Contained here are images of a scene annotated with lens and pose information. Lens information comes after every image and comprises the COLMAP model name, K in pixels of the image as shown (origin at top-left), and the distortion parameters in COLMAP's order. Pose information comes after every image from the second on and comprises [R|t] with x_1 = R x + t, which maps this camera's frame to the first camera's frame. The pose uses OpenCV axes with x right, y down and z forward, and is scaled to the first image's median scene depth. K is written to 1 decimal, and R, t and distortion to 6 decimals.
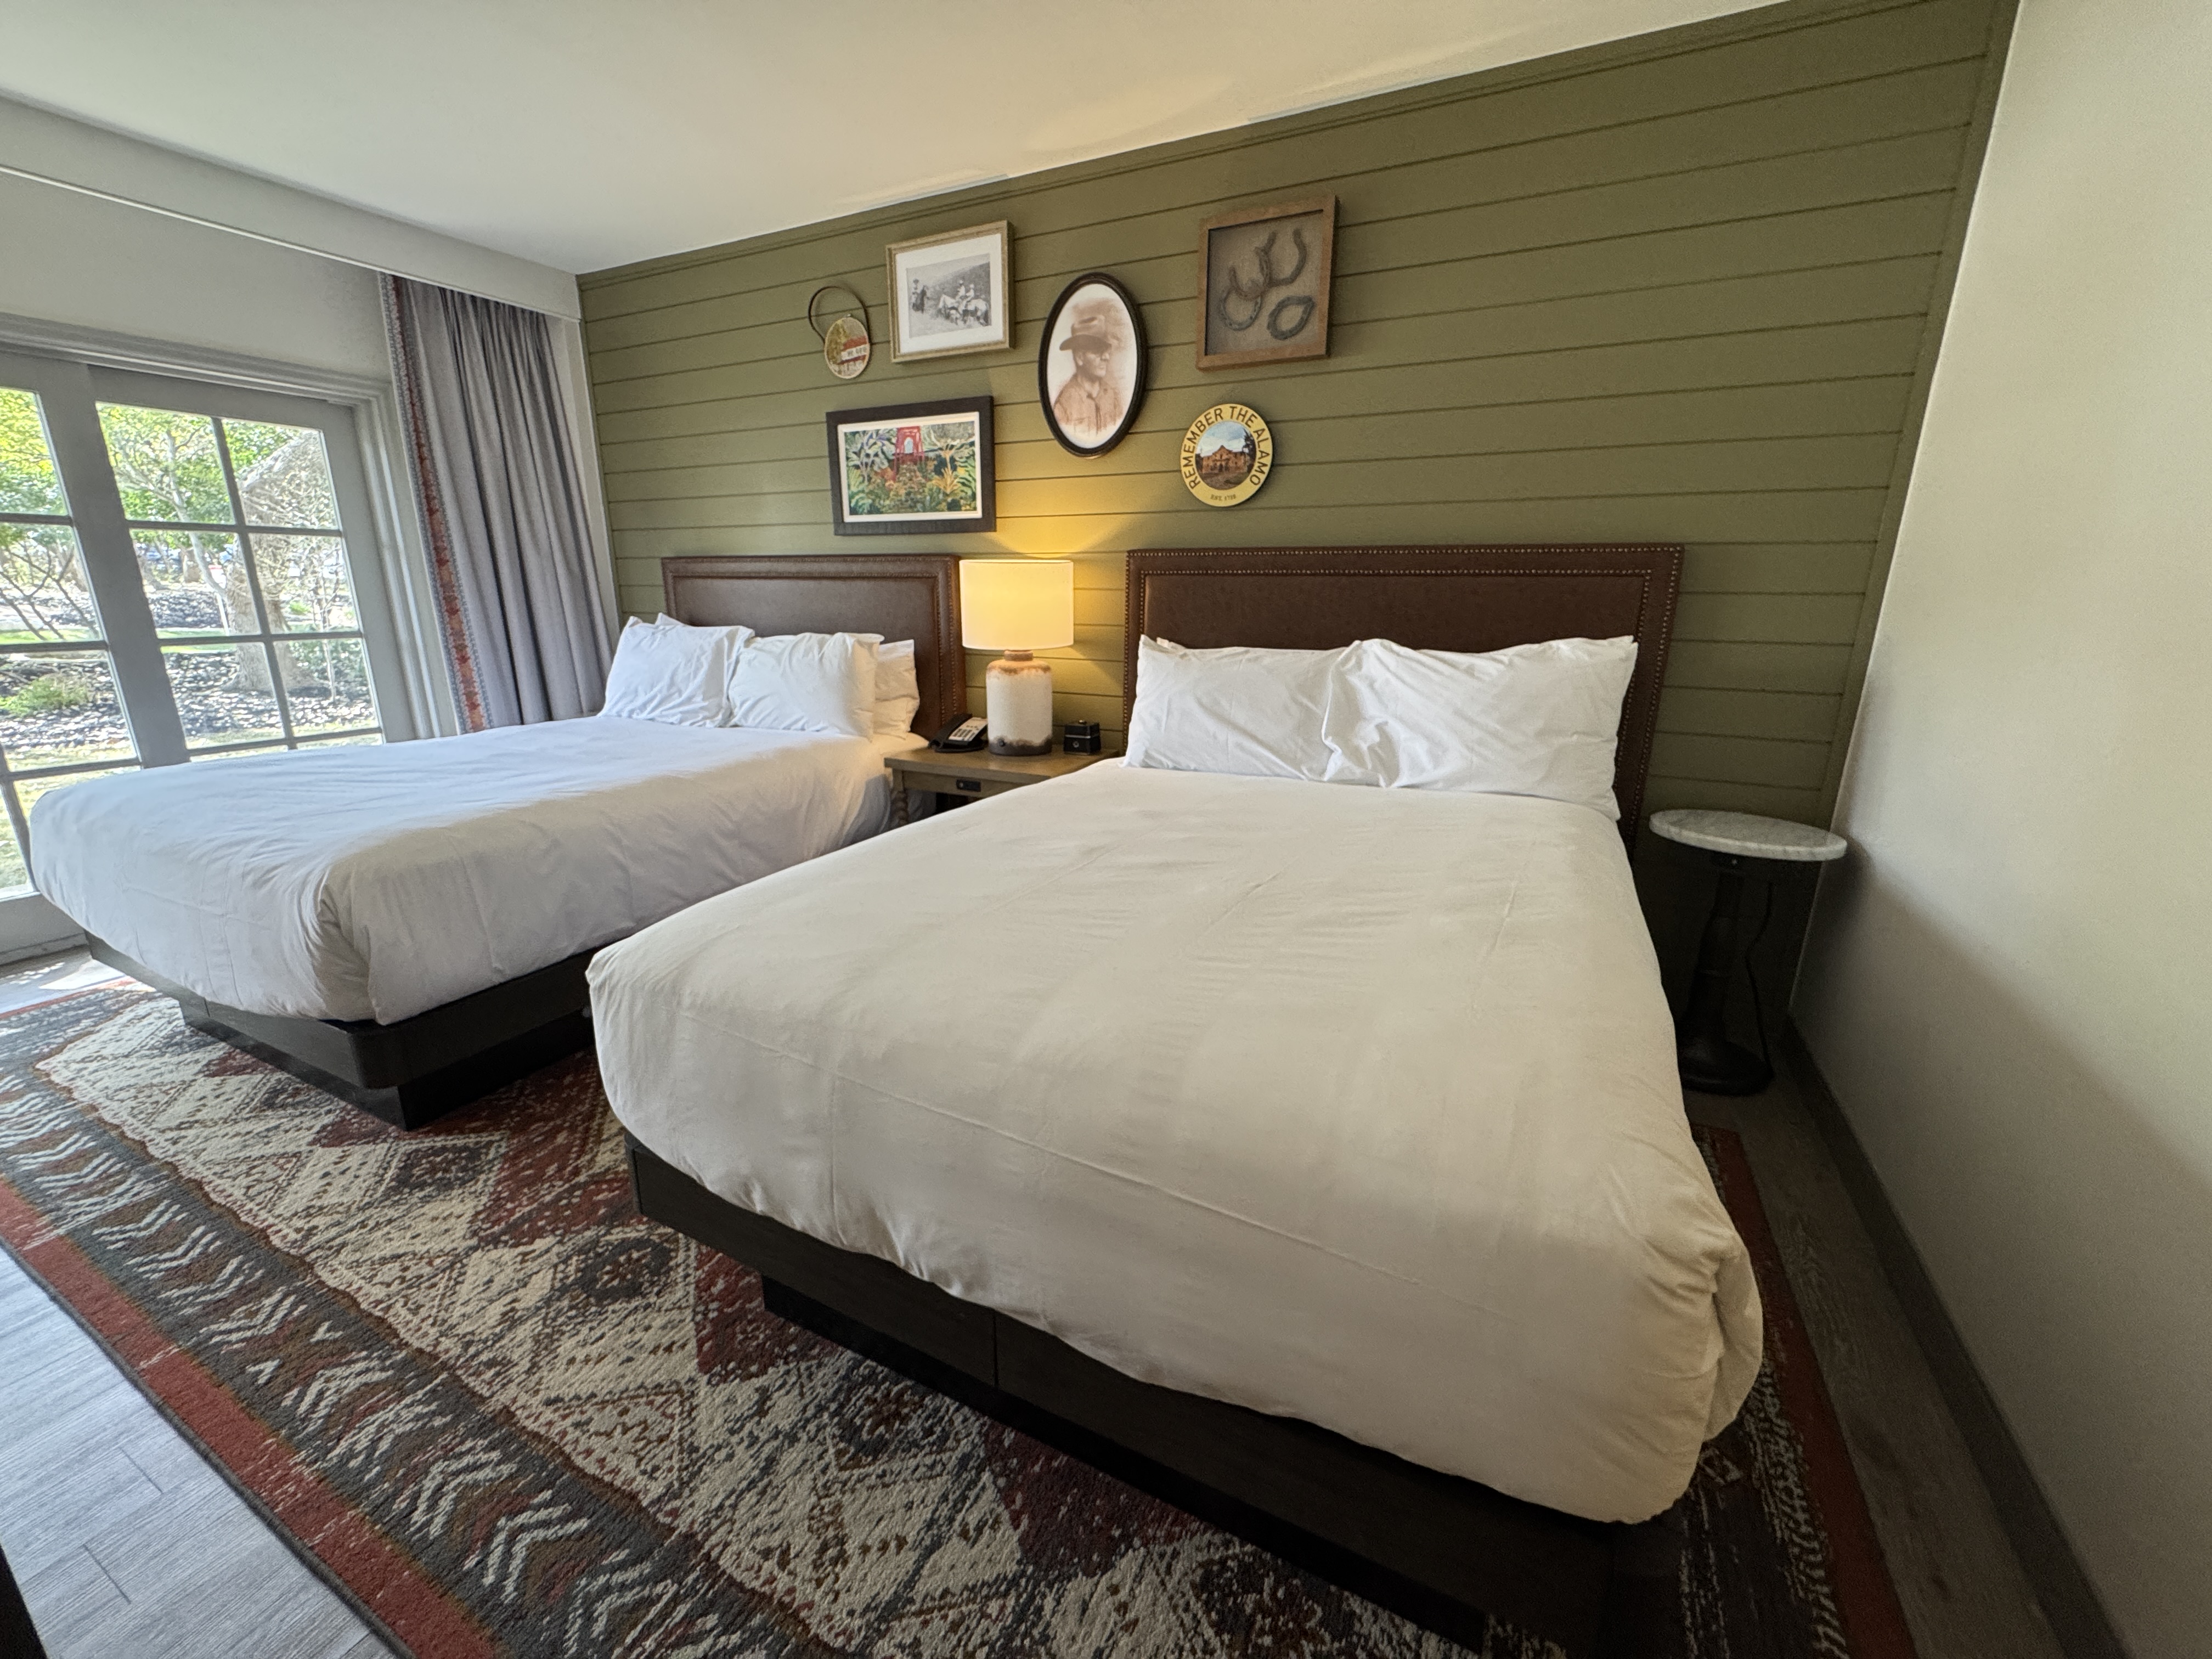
lens RADIAL K [[883.0, 0, 1108.4], [0, 883.0, 829.3], [0, 0, 1]] dist [-0.000171, -0.000253]
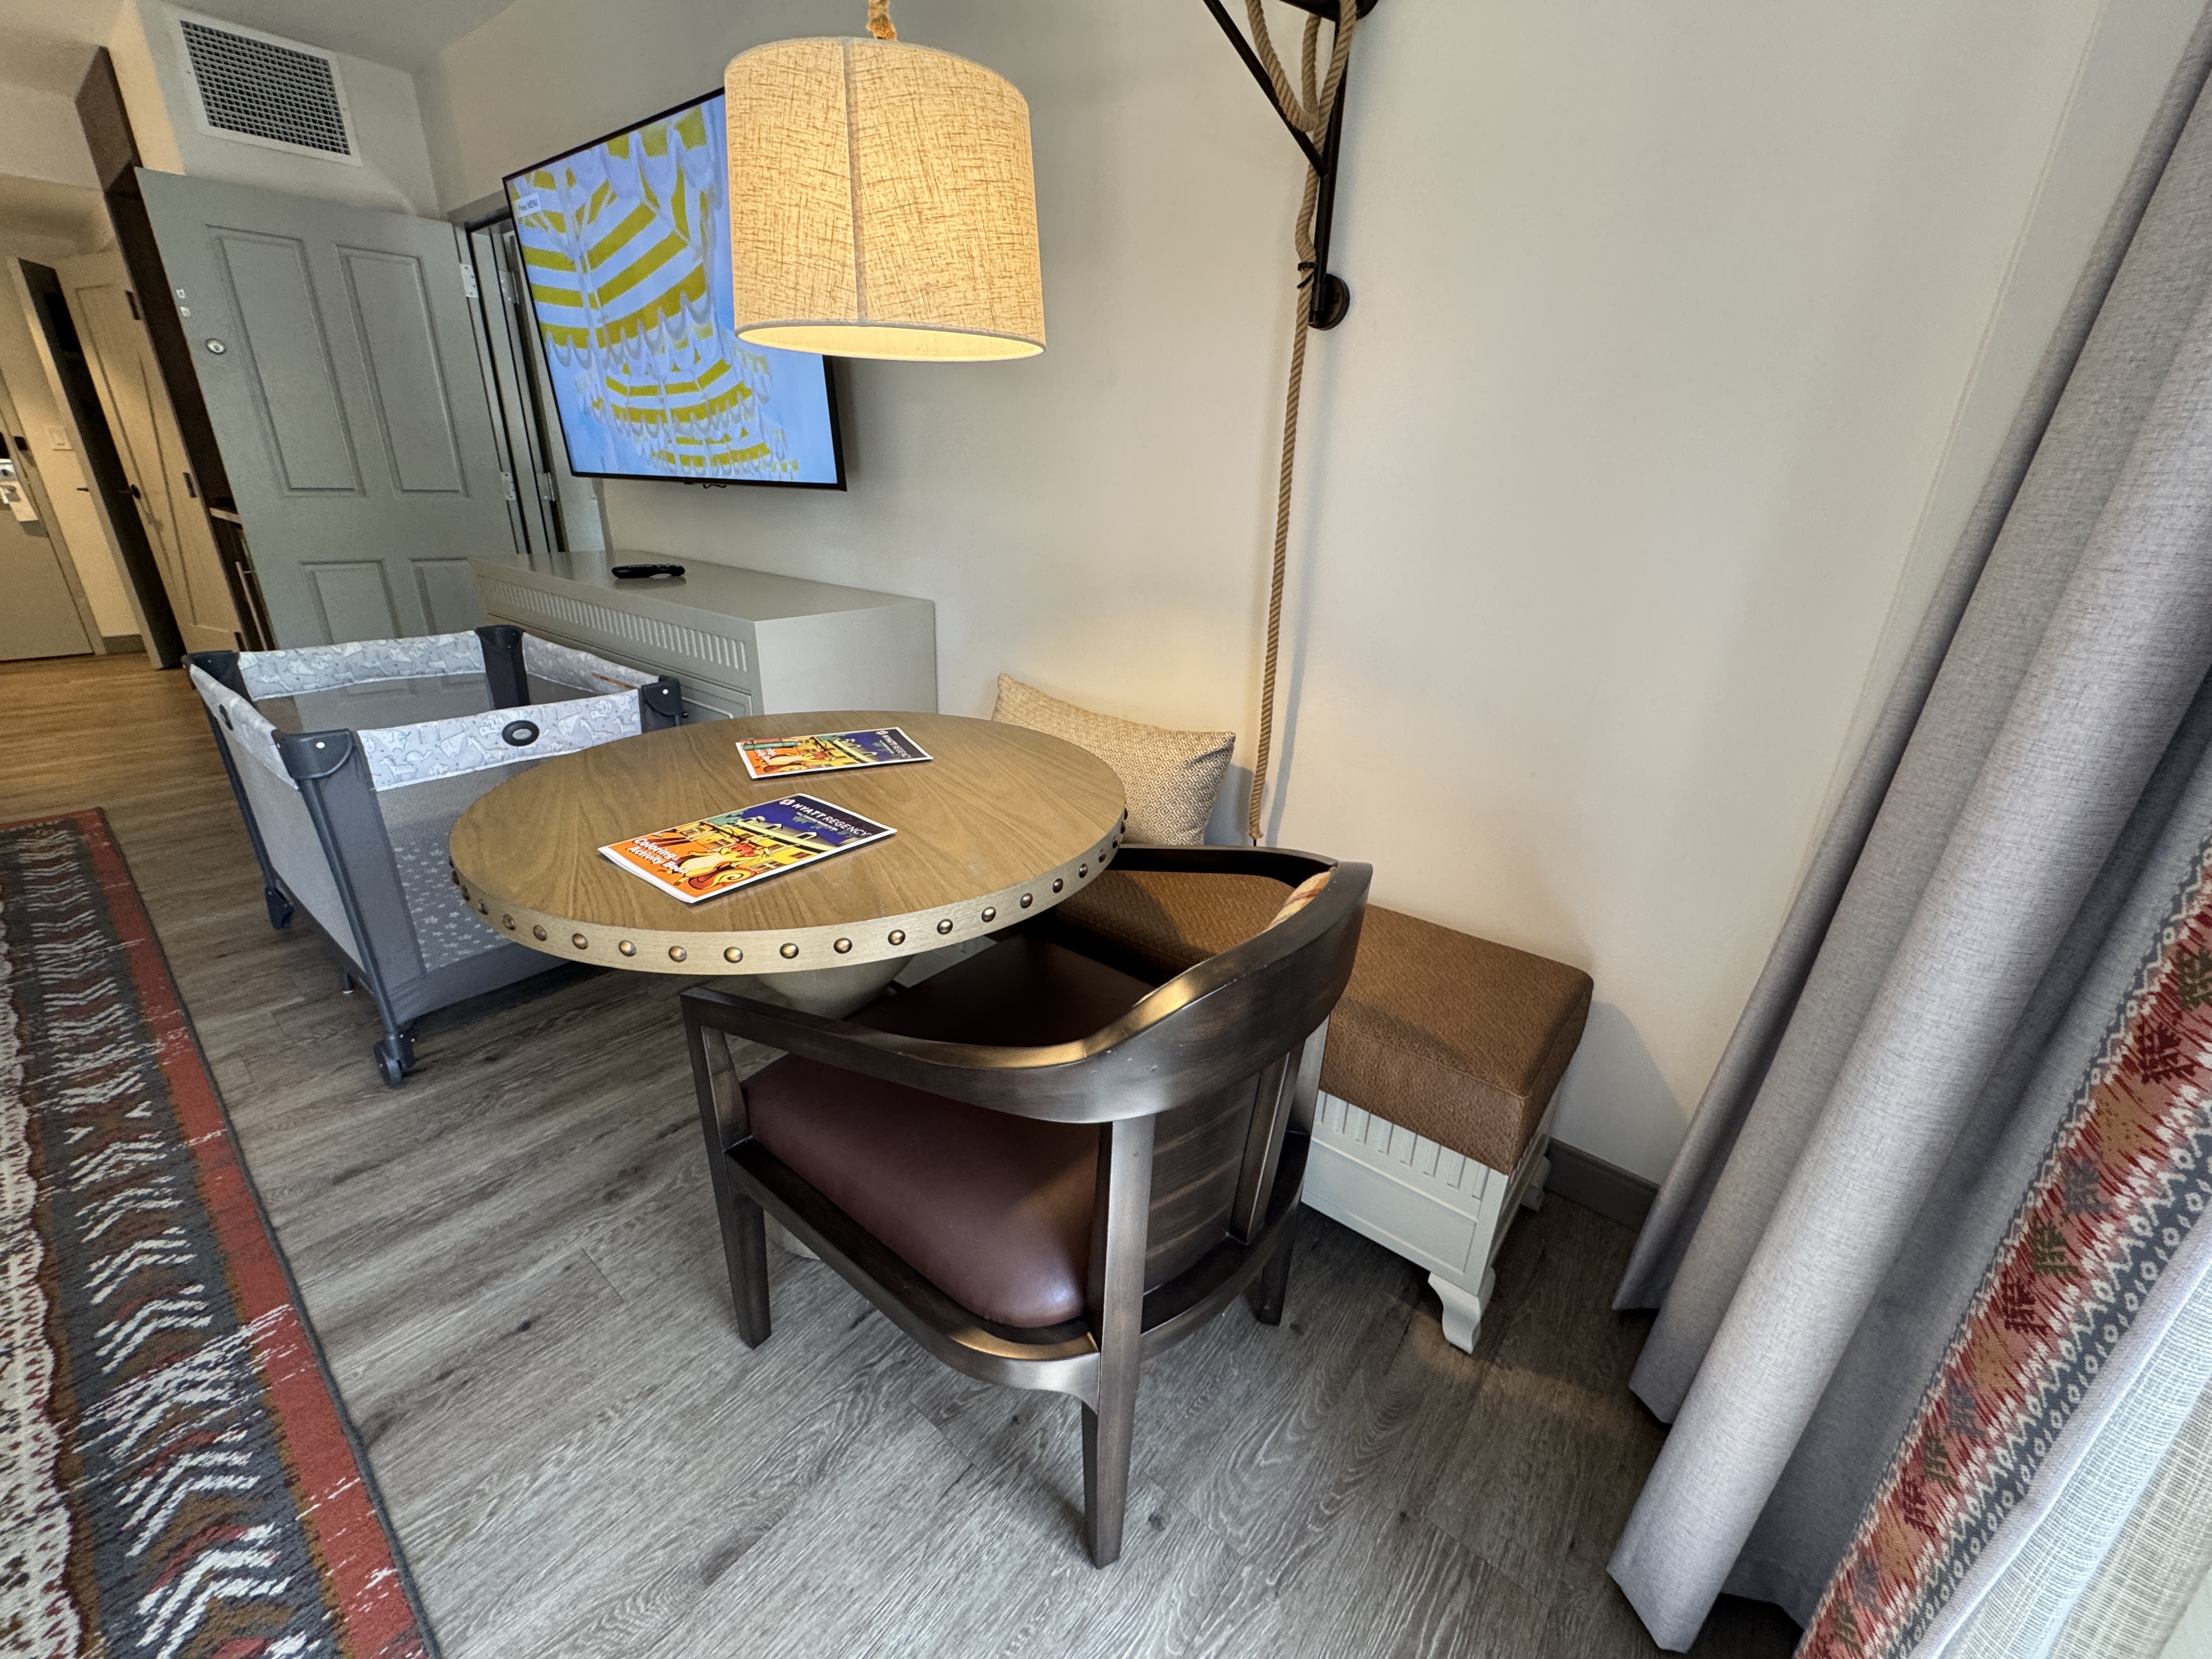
lens RADIAL K [[883.0, 0, 1099.3], [0, 883.0, 841.1], [0, 0, 1]] dist [-0.000171, -0.000253]
pose [[-0.974058, -0.129861, 0.185328, -2.203797], [0.008594, 0.797142, 0.603731, -0.354813], [-0.226134, 0.589662, -0.775346, 1.305106]]
